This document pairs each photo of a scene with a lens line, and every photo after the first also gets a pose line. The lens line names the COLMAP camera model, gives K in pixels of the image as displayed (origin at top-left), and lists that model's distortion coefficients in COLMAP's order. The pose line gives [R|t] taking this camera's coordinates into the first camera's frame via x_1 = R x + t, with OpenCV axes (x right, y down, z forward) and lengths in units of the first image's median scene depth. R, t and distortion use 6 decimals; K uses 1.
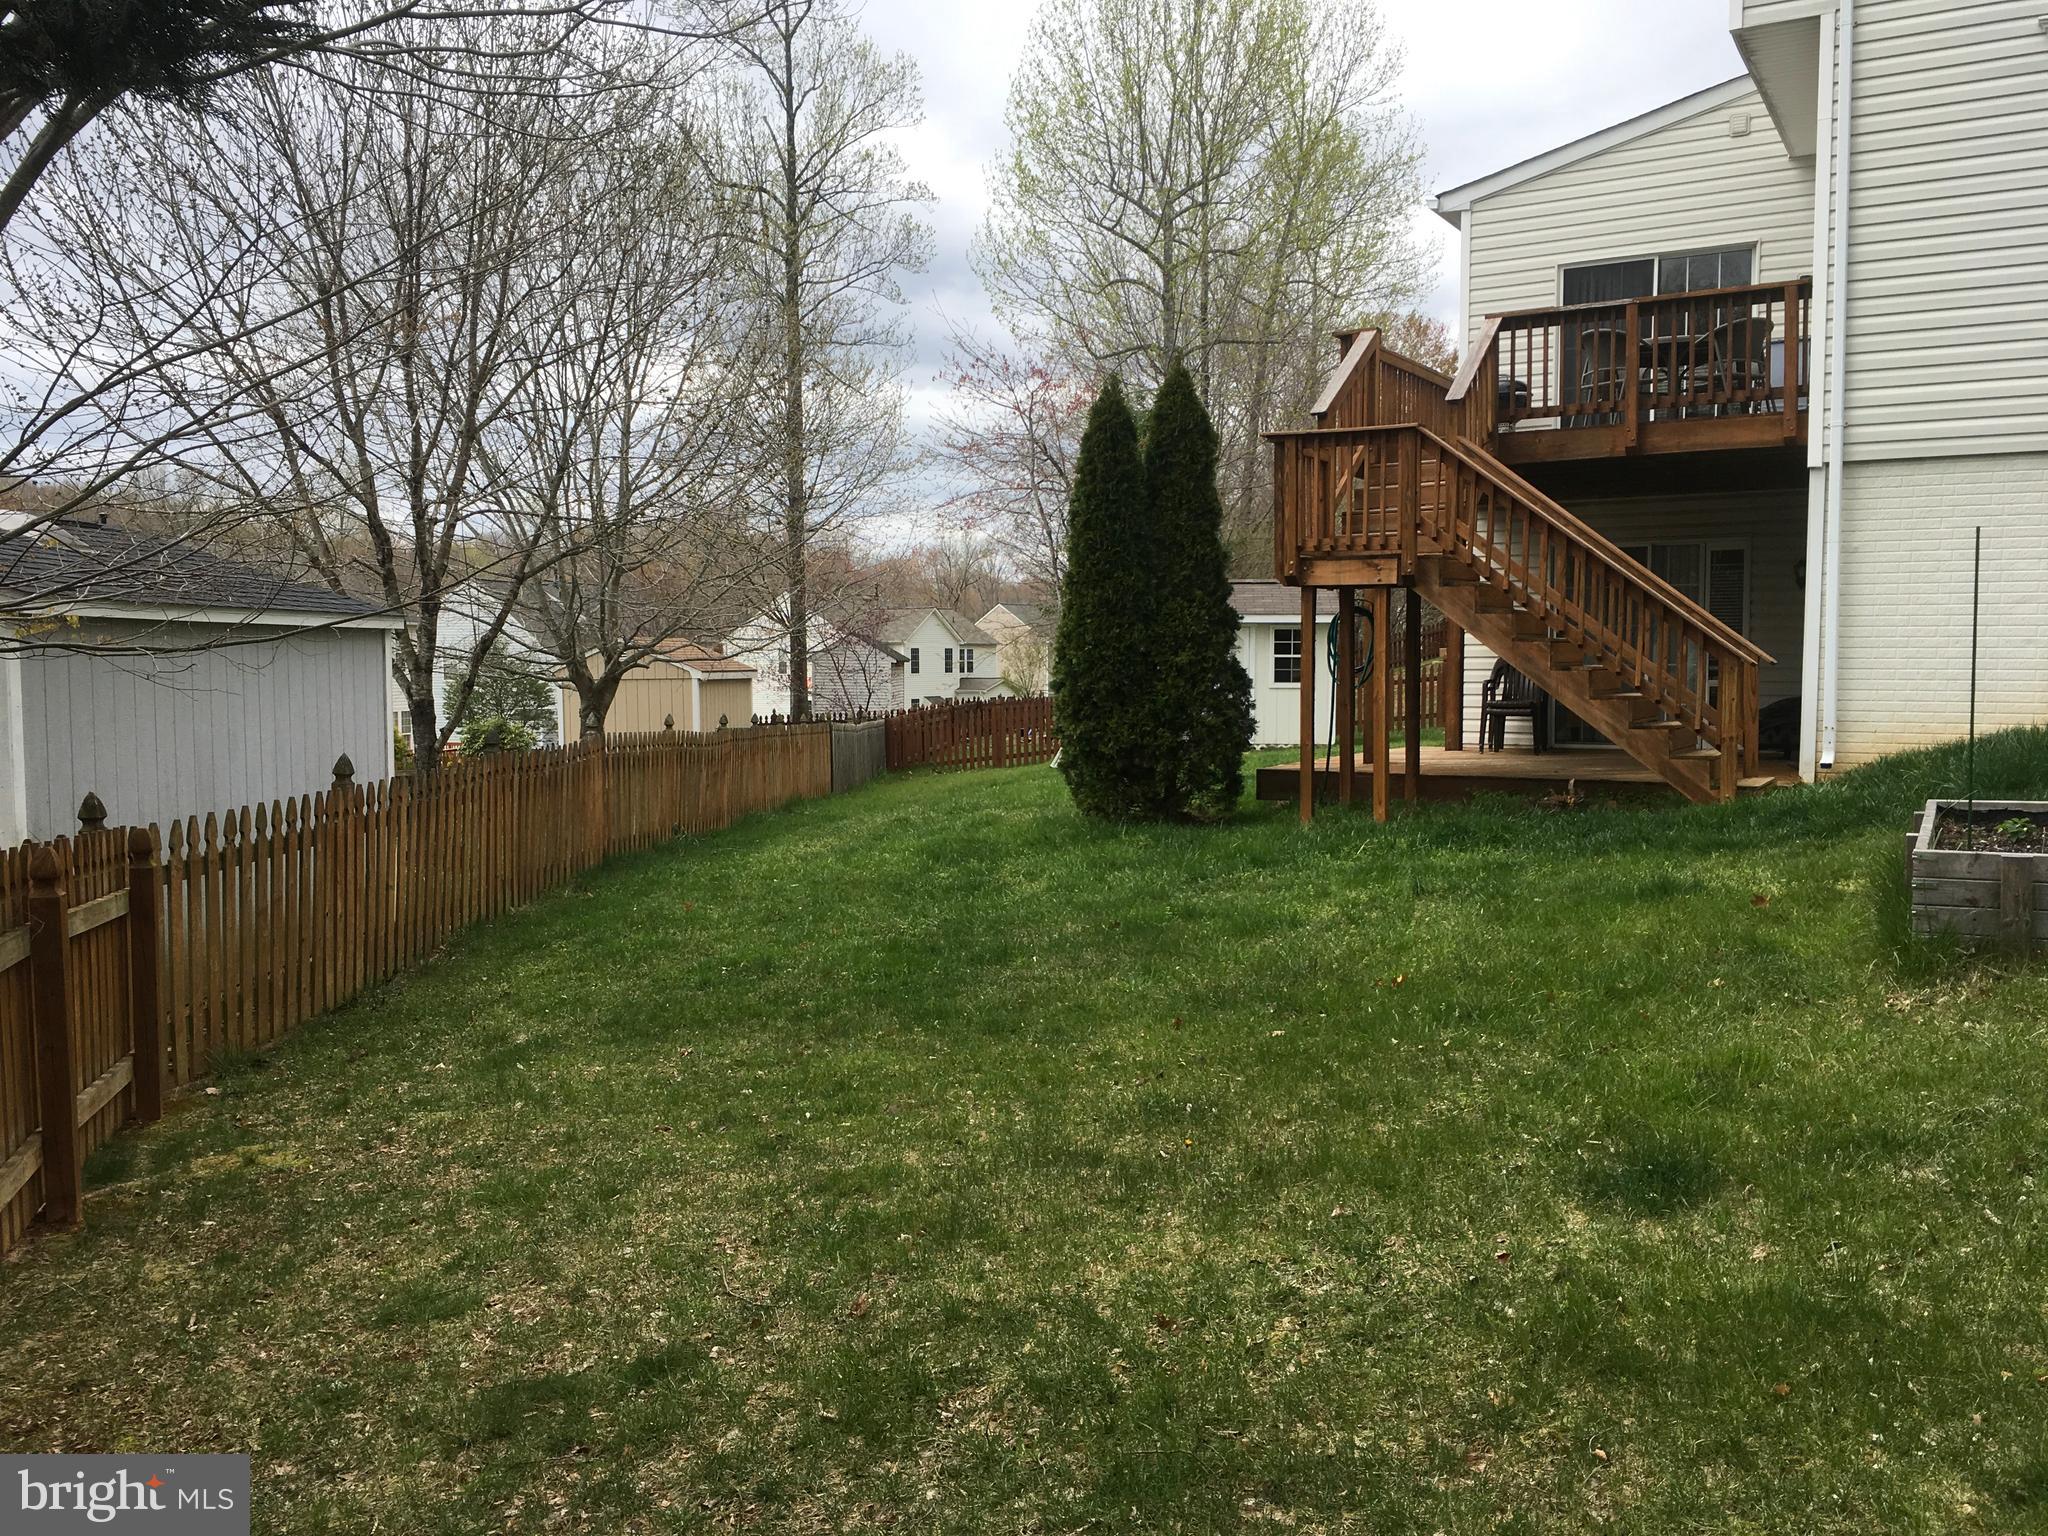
lens RADIAL K [[1745.3, 0, 1029.1], [0, 1745.3, 755.7], [0, 0, 1]] dist [0.080811, -0.102798]
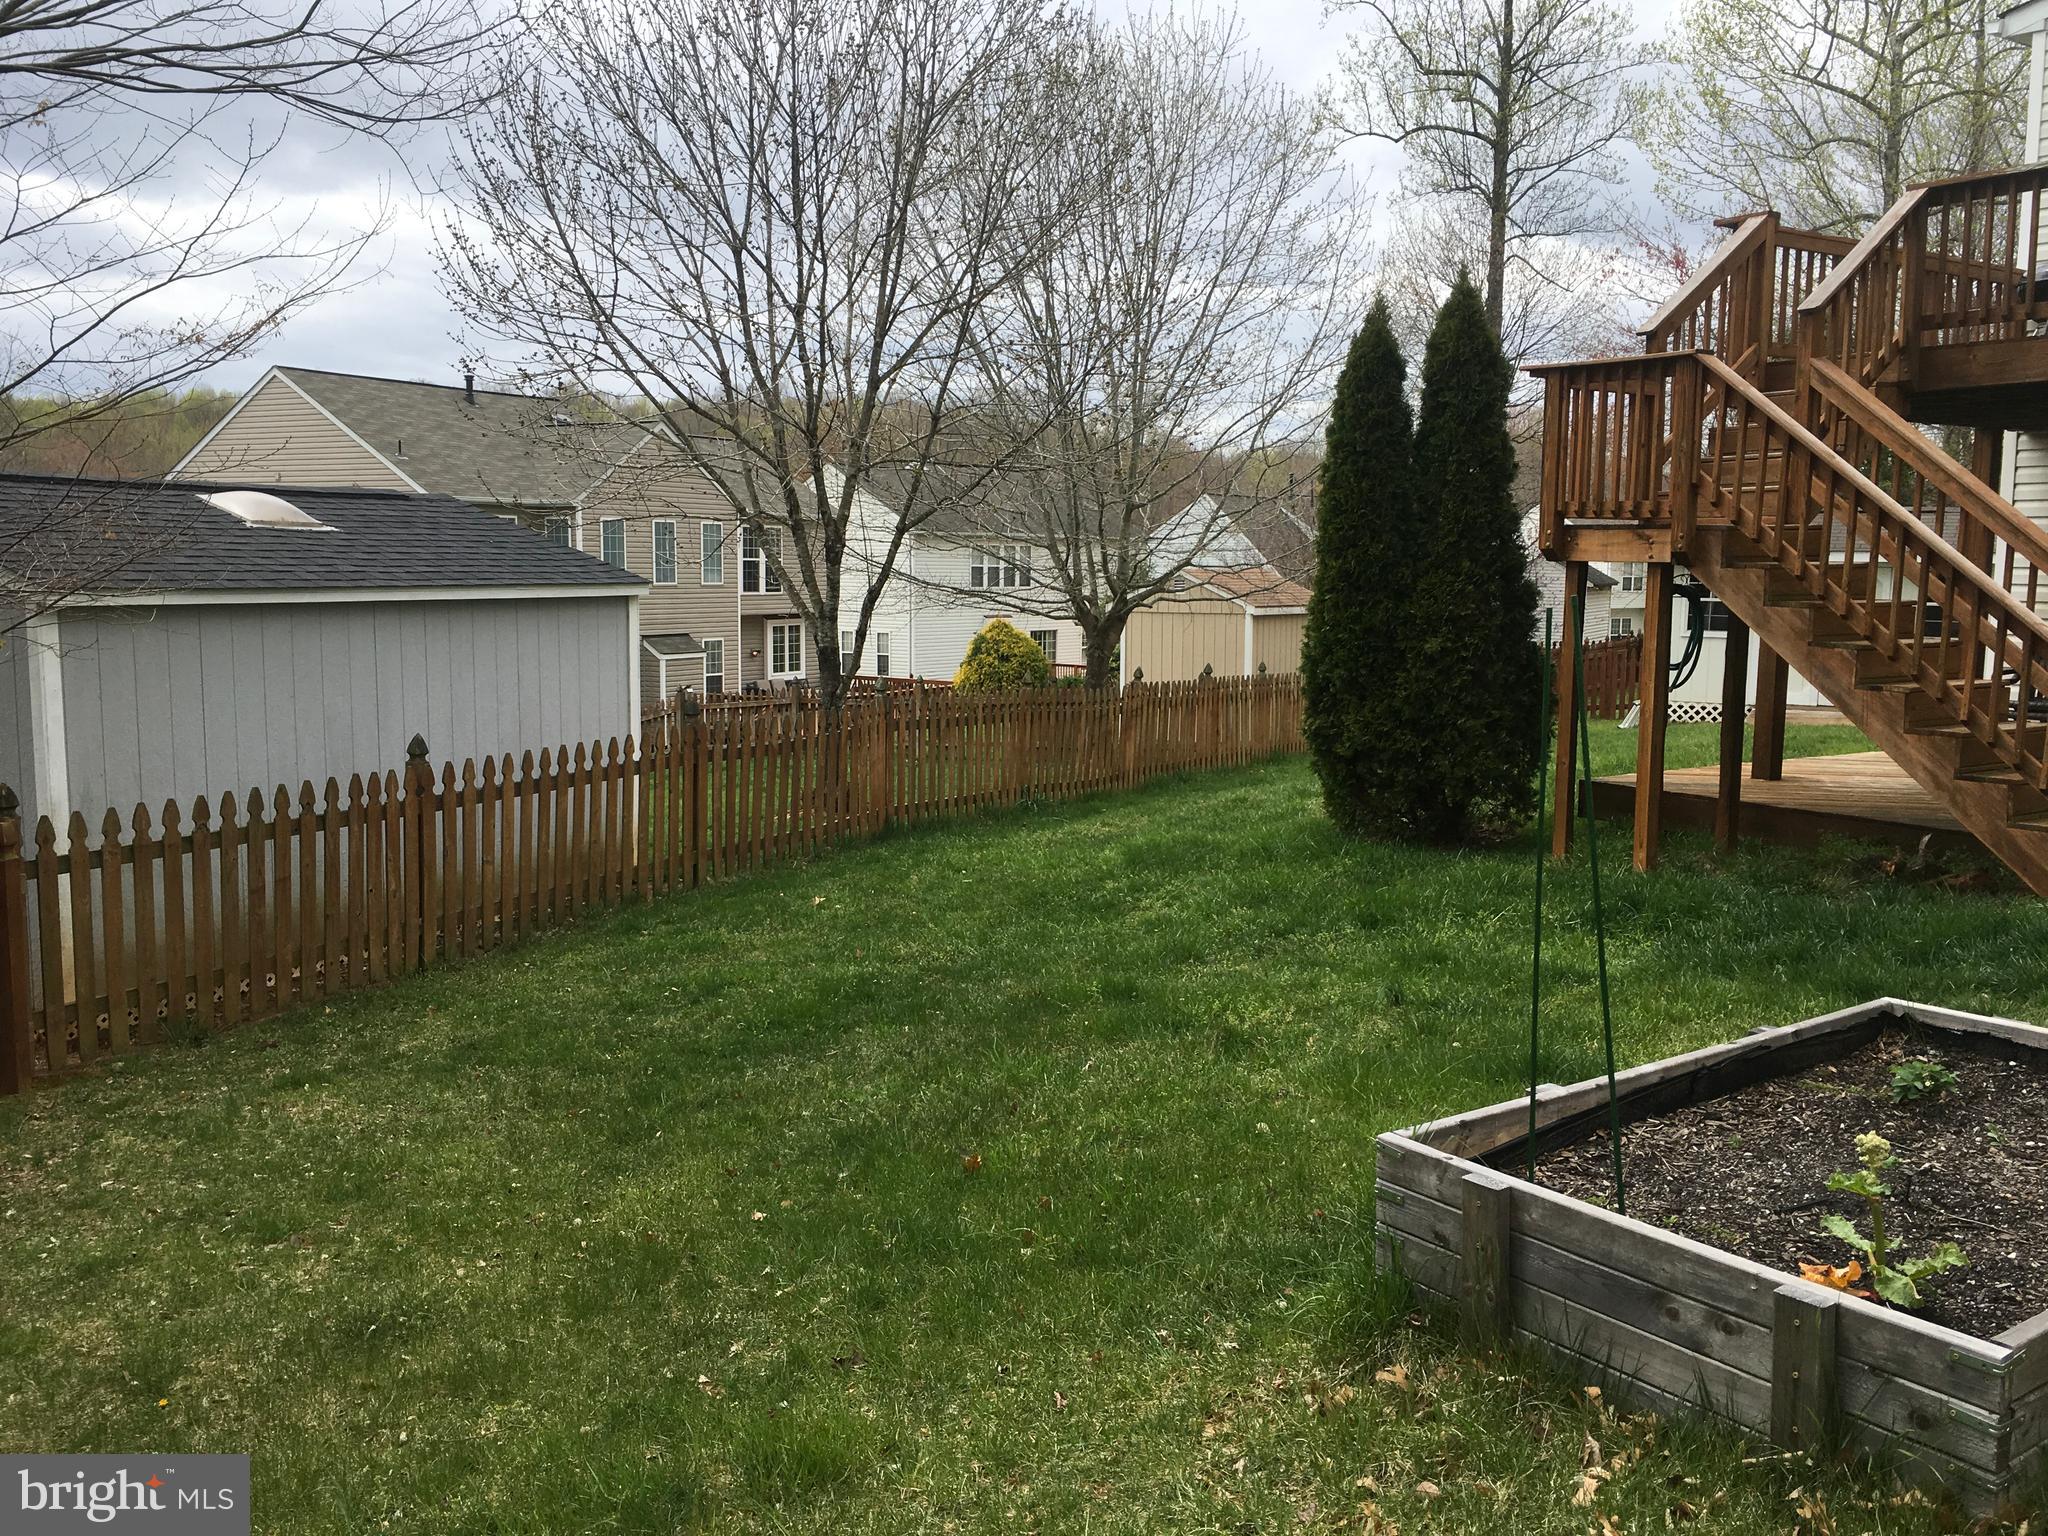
lens RADIAL K [[1745.3, 0, 982.7], [0, 1745.3, 771.7], [0, 0, 1]] dist [0.080811, -0.102798]
pose [[0.897068, 0.063751, -0.437270, 0.190037], [-0.037143, 0.996915, 0.069144, -0.033213], [0.440329, -0.045785, 0.896669, 0.119396]]
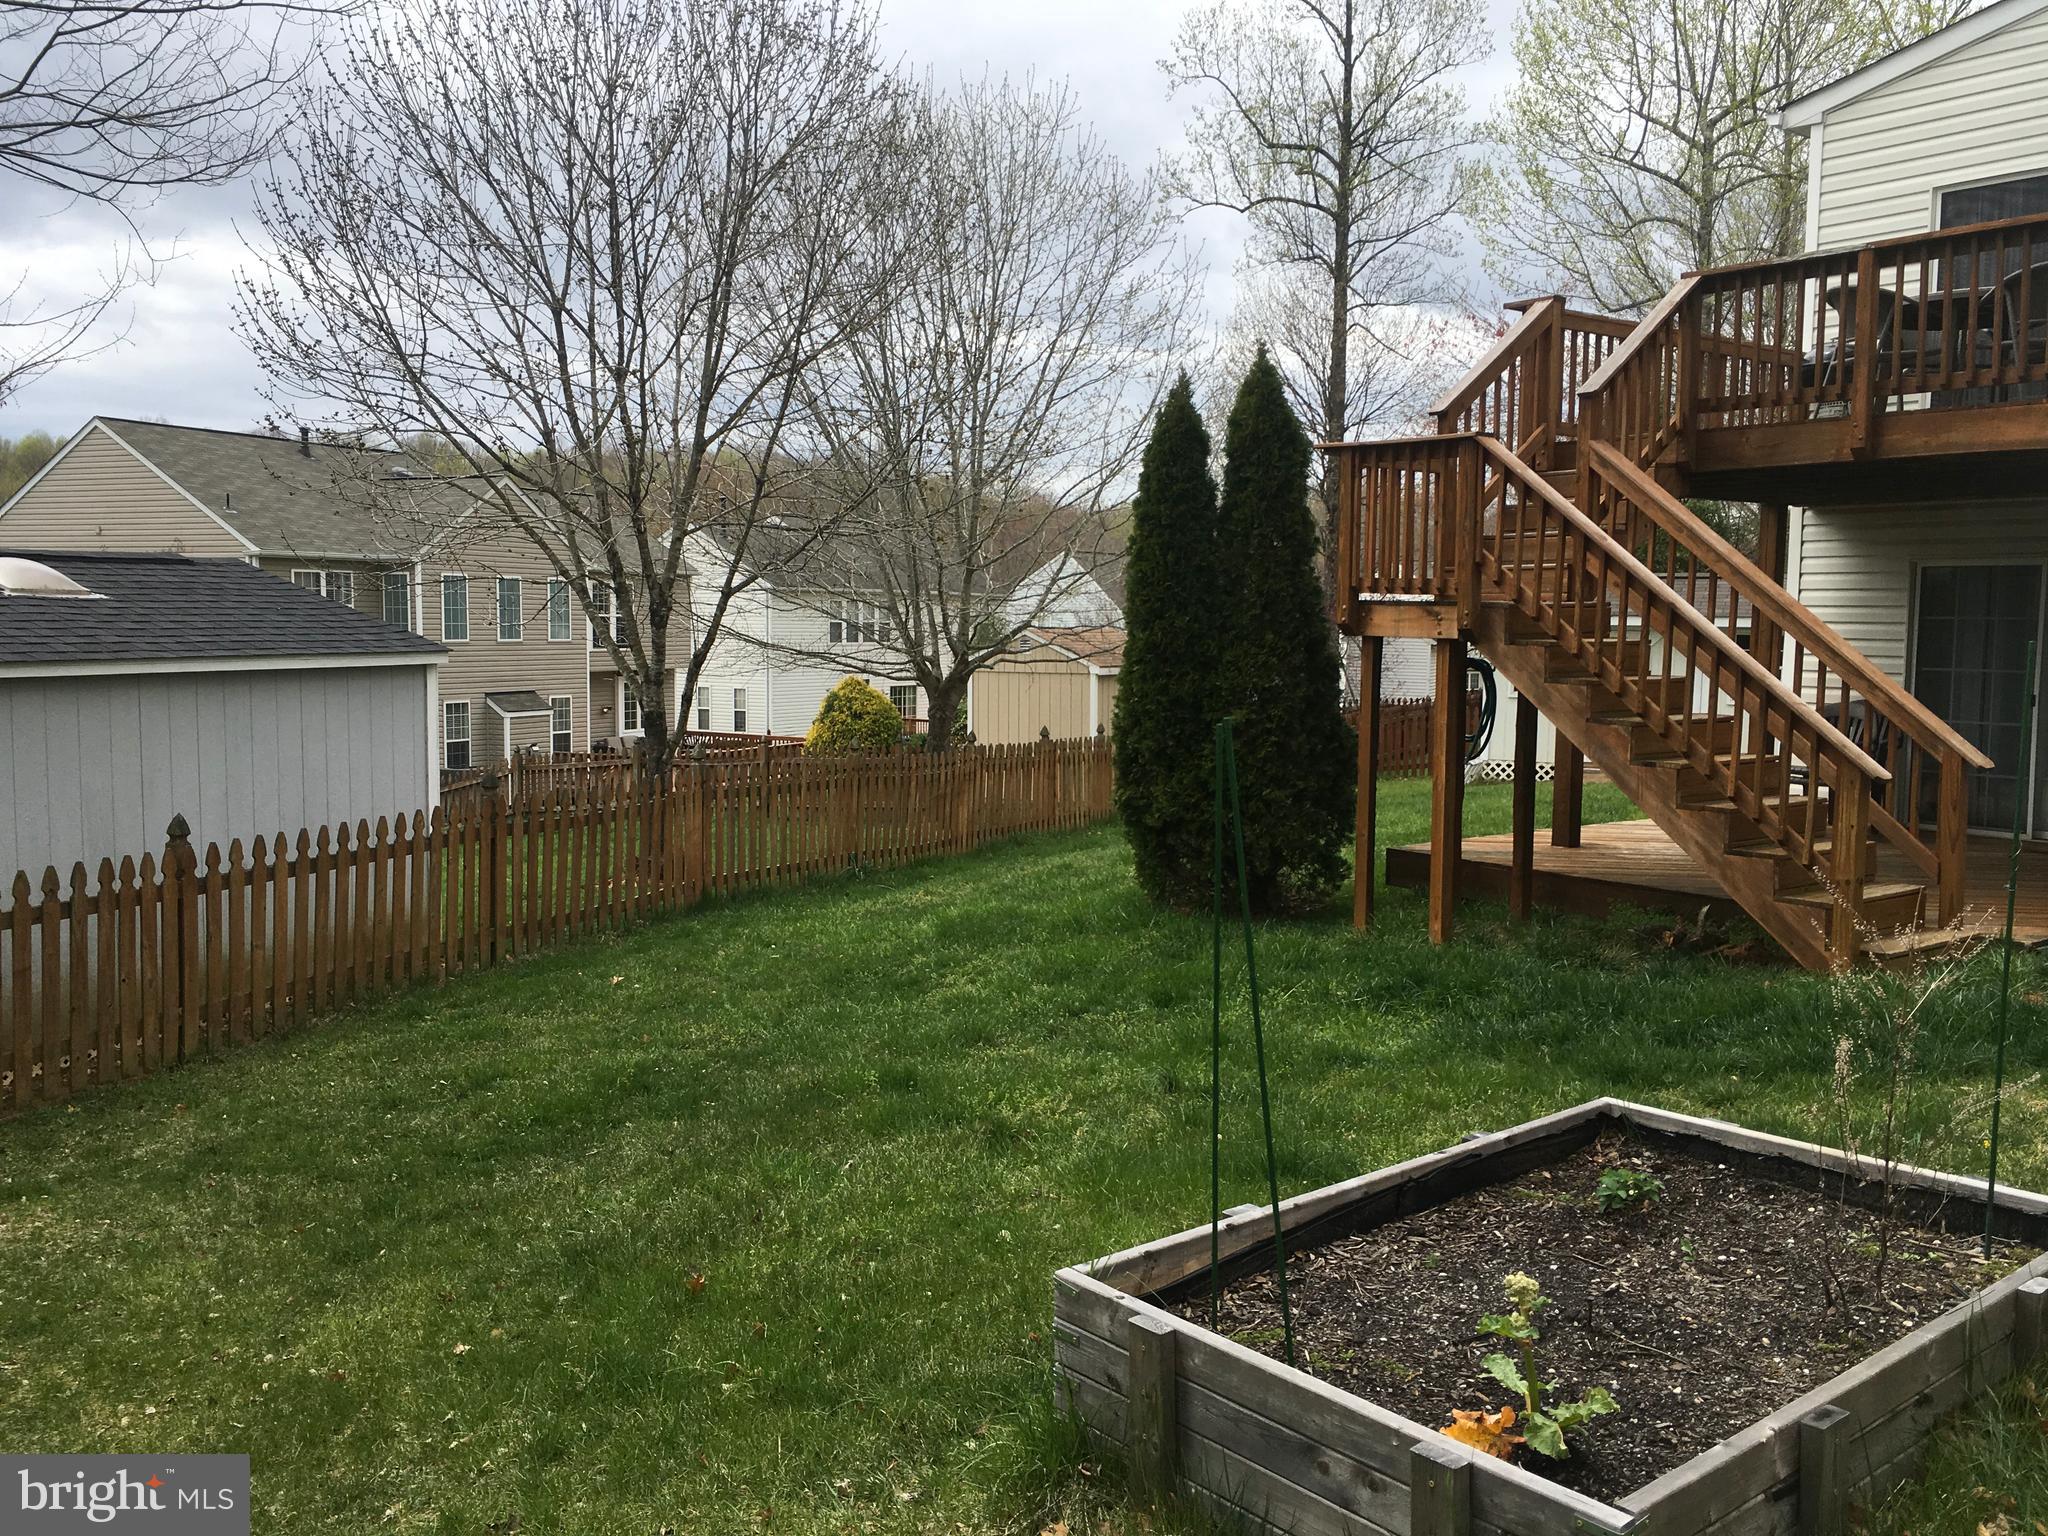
lens RADIAL K [[1745.3, 0, 975.7], [0, 1745.3, 769.4], [0, 0, 1]] dist [0.080811, -0.102798]
pose [[0.926426, 0.047108, -0.373517, 0.204946], [-0.036710, 0.998716, 0.034906, -0.040110], [0.374682, -0.018626, 0.926966, 0.135083]]
